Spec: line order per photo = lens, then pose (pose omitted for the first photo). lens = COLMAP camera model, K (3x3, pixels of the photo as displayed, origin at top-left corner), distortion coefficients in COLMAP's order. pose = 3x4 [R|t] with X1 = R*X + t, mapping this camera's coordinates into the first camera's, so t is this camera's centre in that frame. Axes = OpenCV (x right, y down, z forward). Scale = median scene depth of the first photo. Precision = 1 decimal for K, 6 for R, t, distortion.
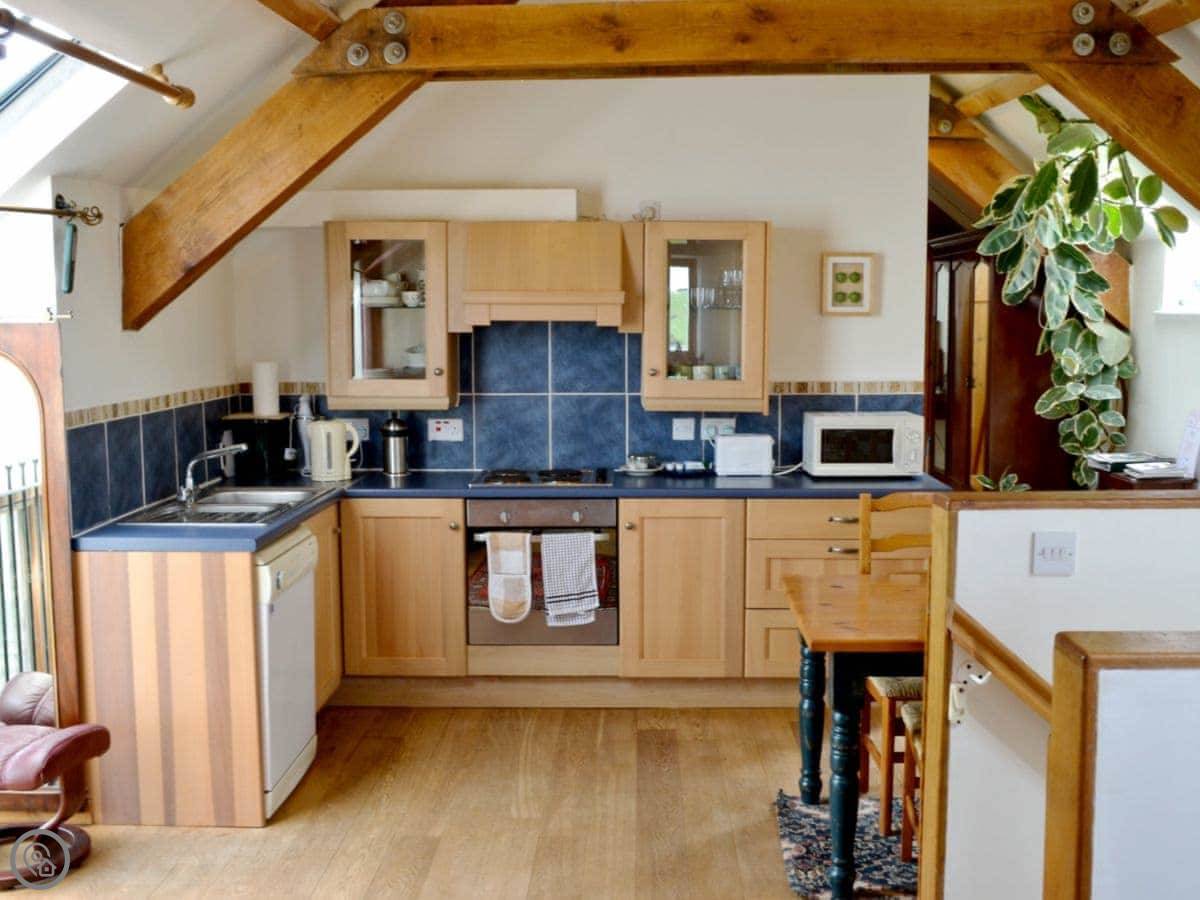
lens RADIAL K [[1263.7, 0, 600.0], [0, 1263.7, 450.0], [0, 0, 1]] dist [-0.072431, 0.017210]
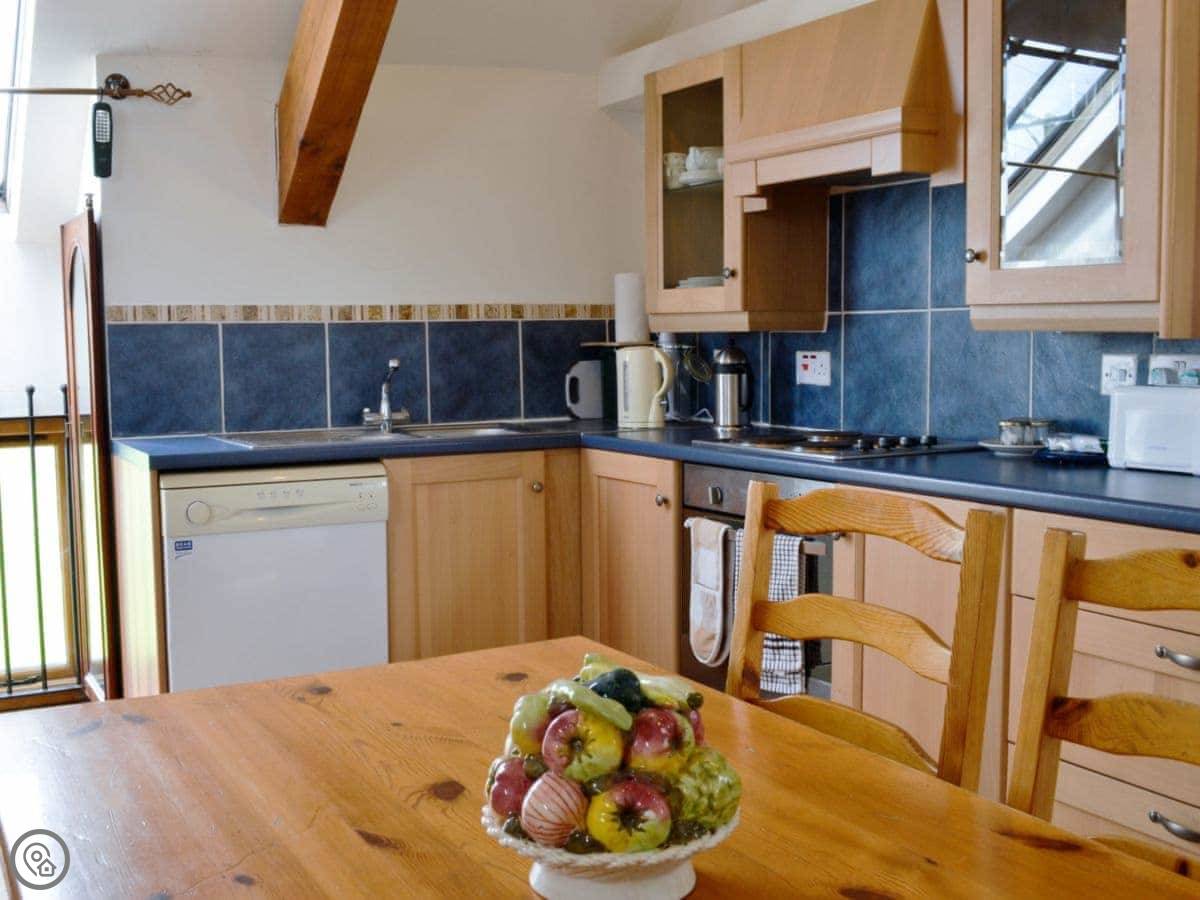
lens RADIAL K [[1263.7, 0, 600.0], [0, 1263.7, 450.0], [0, 0, 1]] dist [-0.072431, 0.017210]
pose [[0.511839, 0.071989, -0.856060, 0.401760], [-0.076349, 0.996352, 0.038138, 0.010498], [0.855682, 0.045839, 0.515468, 0.585747]]
